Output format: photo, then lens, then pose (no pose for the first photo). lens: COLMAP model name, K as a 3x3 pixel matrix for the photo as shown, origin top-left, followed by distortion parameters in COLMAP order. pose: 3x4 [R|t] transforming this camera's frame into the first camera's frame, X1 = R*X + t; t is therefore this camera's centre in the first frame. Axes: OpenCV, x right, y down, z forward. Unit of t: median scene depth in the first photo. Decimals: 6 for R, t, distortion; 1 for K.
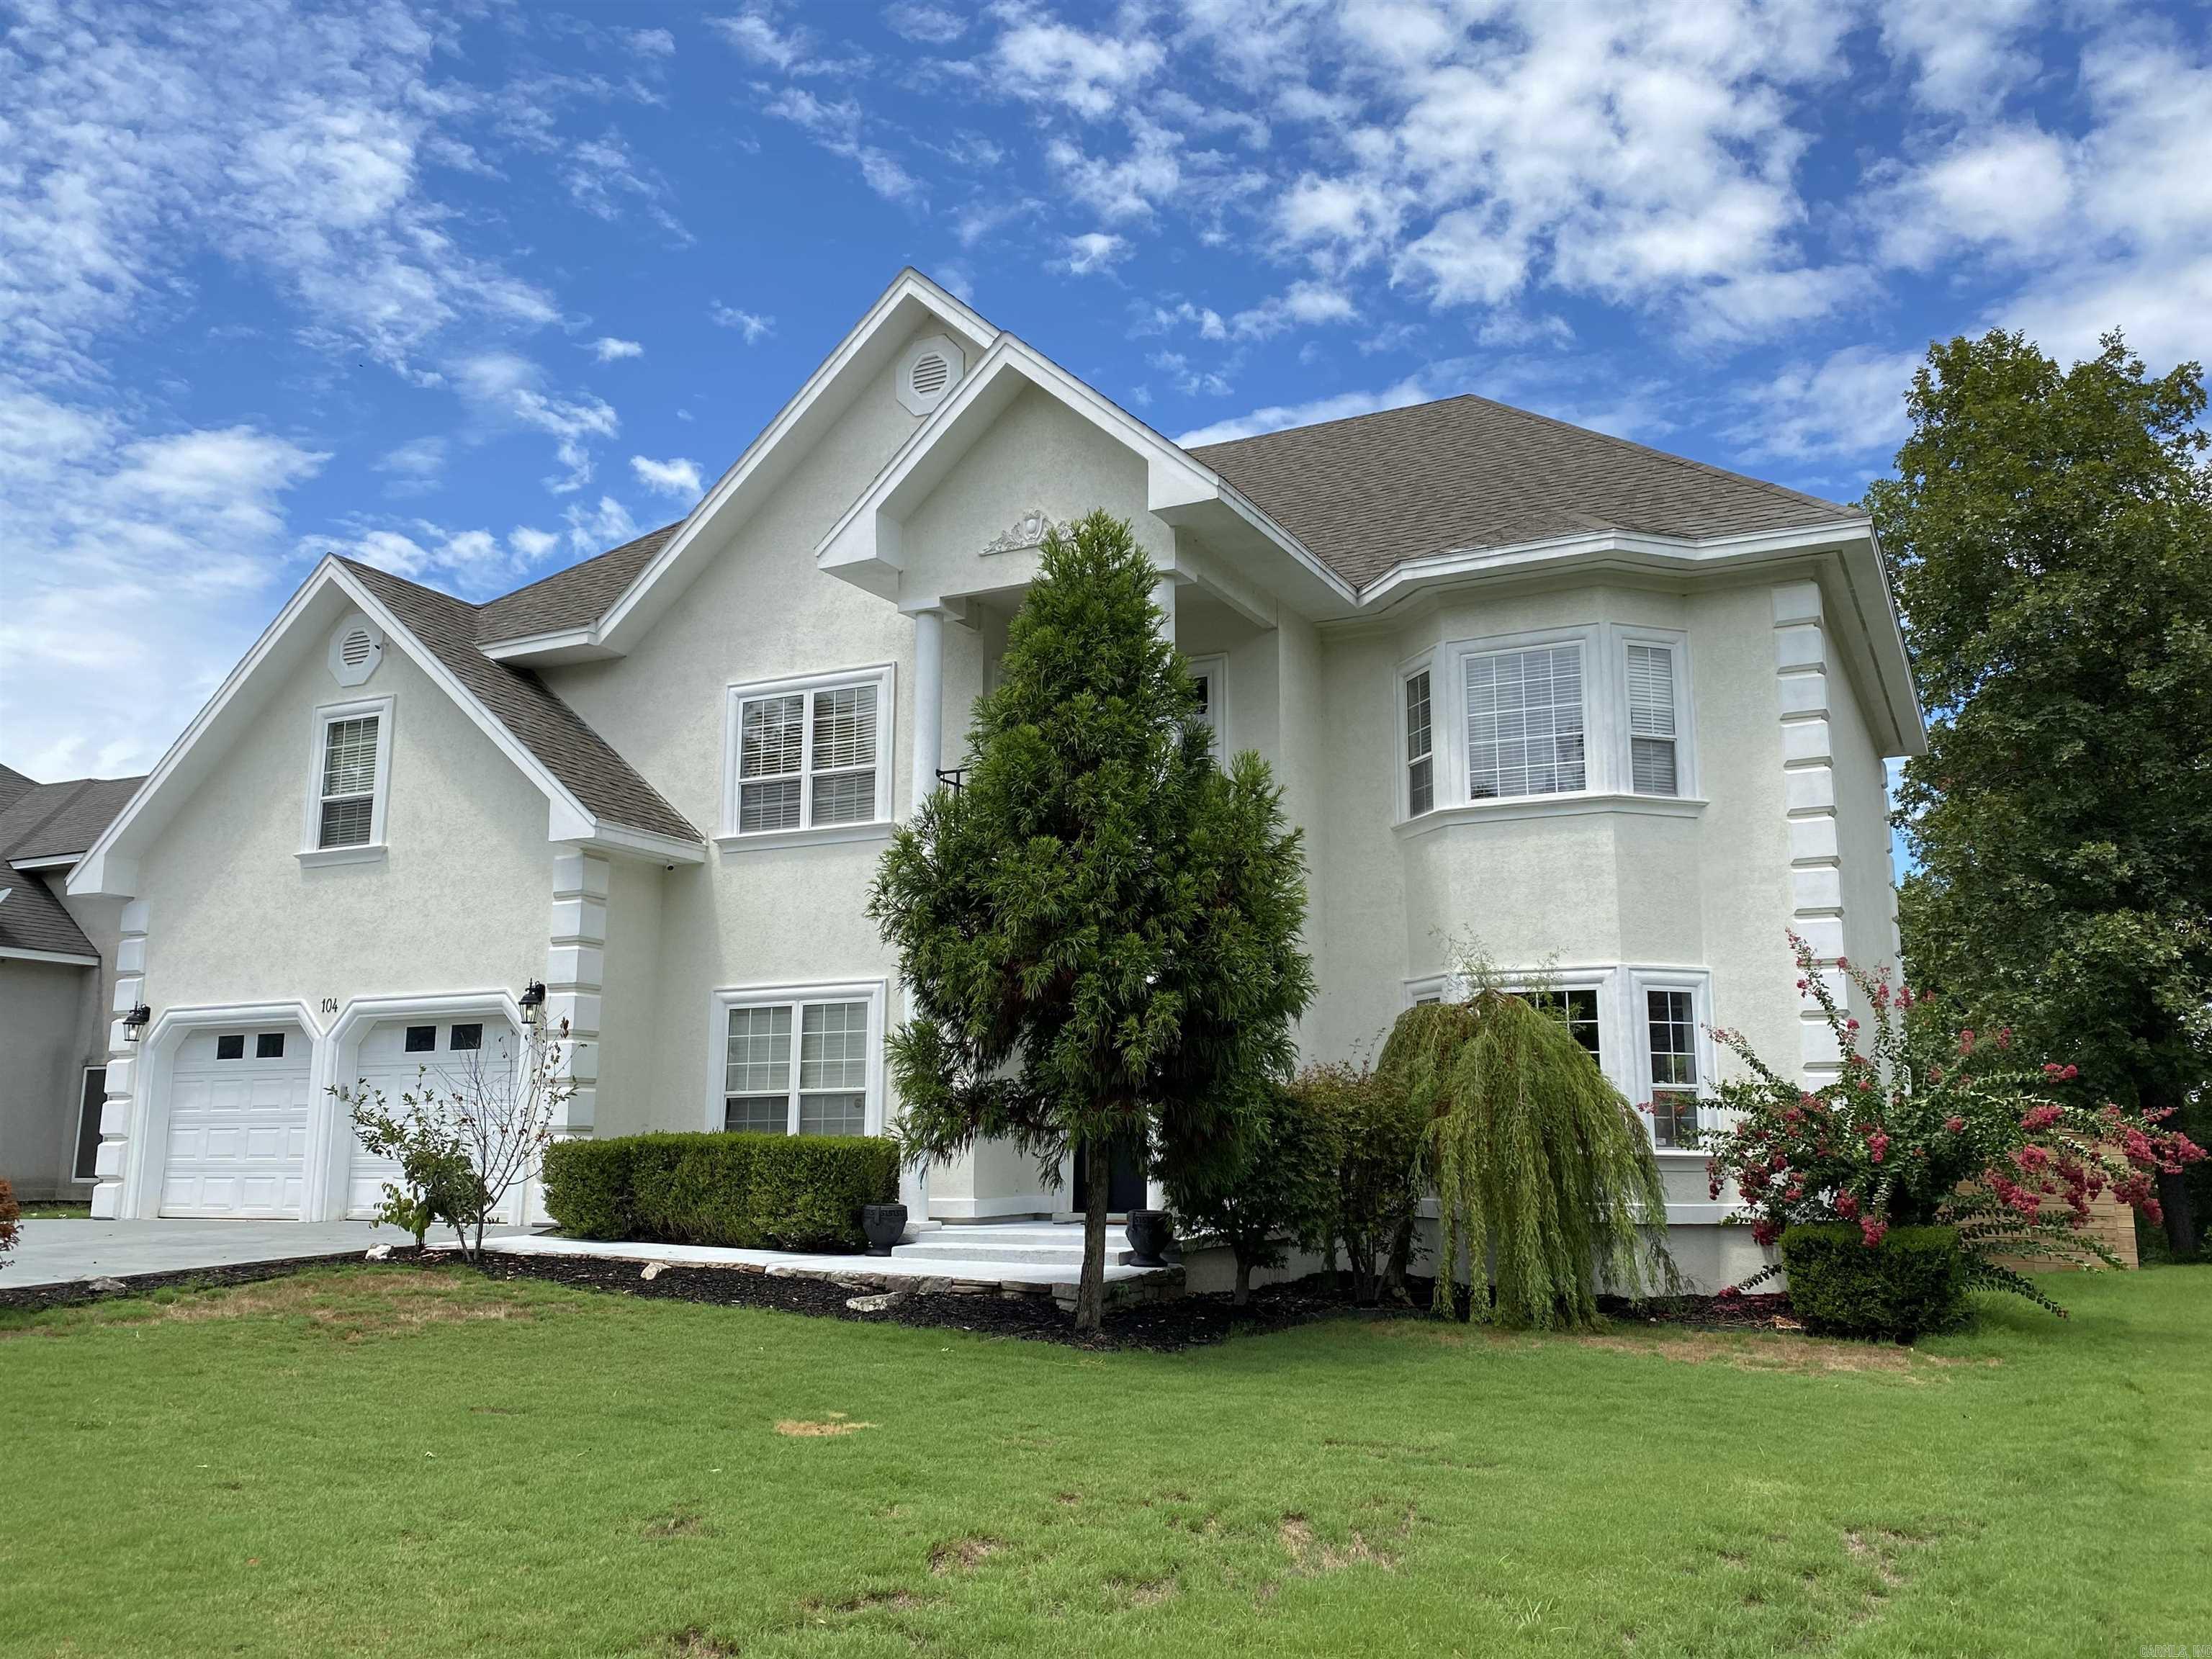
lens RADIAL K [[1903.5, 0, 1144.8], [0, 1903.5, 813.6], [0, 0, 1]] dist [-0.041777, 0.051008]
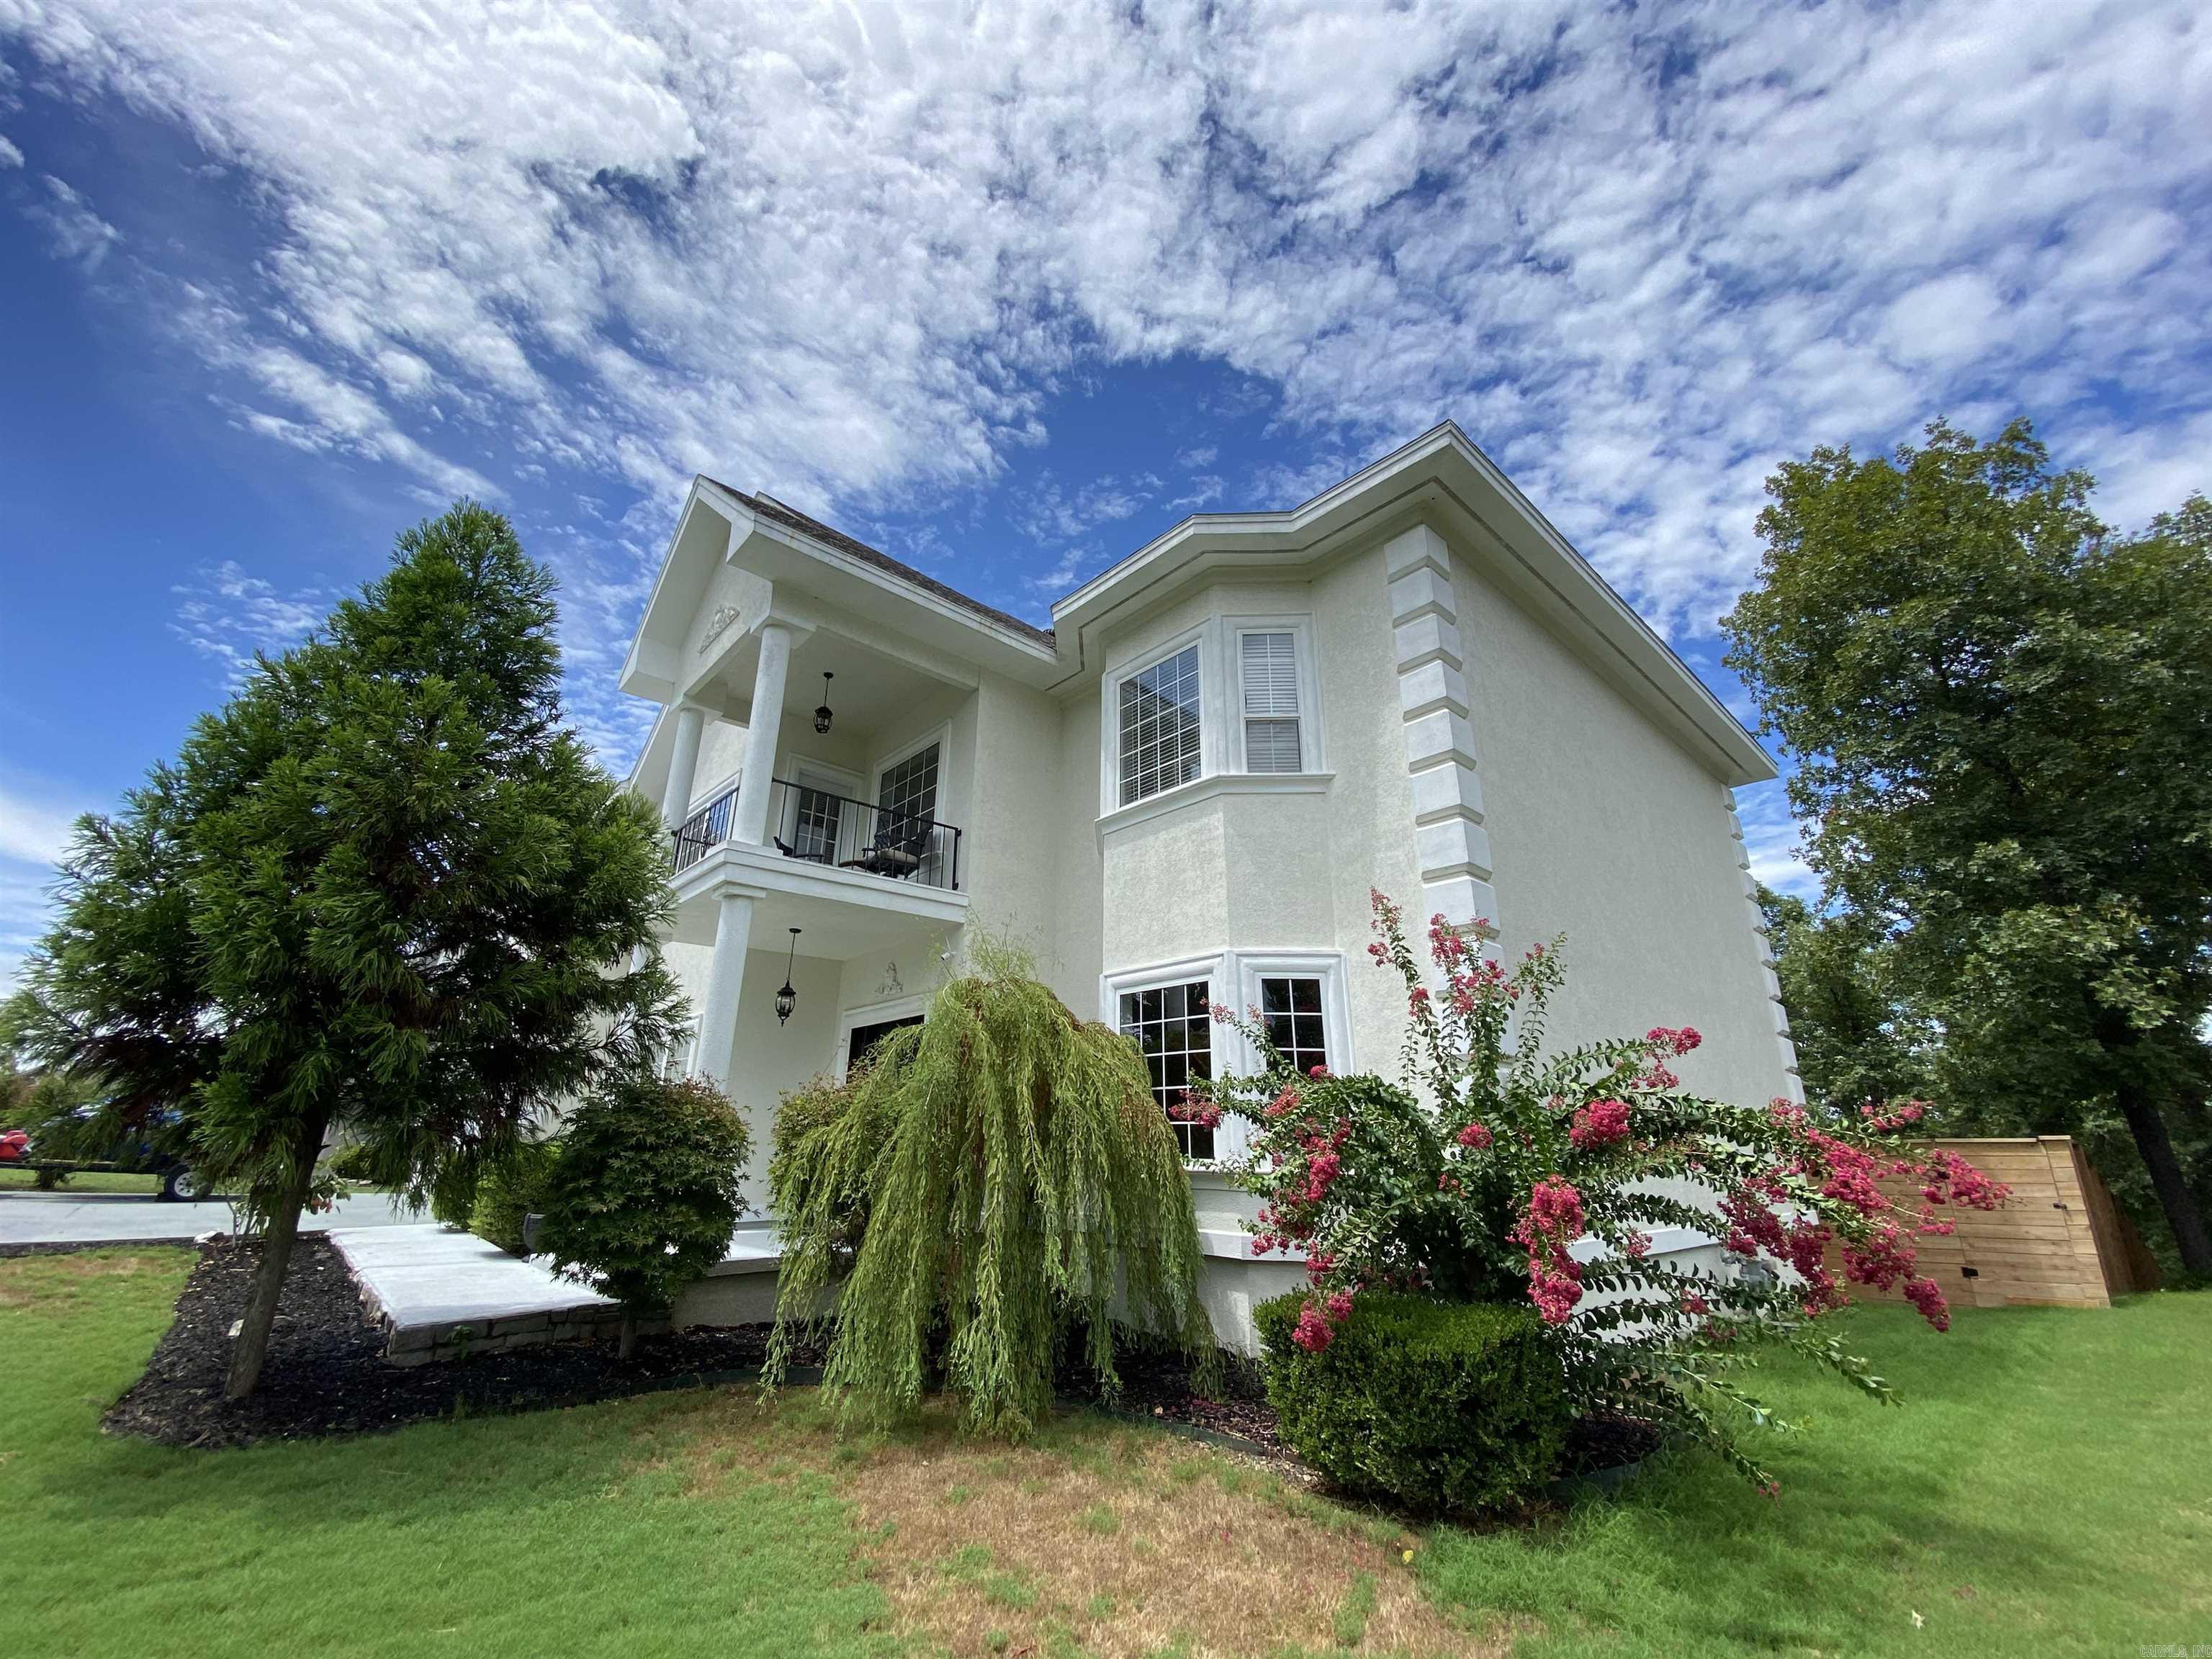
lens RADIAL K [[931.0, 0, 1105.0], [0, 931.0, 818.6], [0, 0, 1]] dist [-0.003497, -0.003995]
pose [[0.928592, -0.115926, -0.352531, 0.348480], [0.058709, 0.983884, -0.168895, 0.085605], [0.366428, 0.136138, 0.920433, 0.535774]]
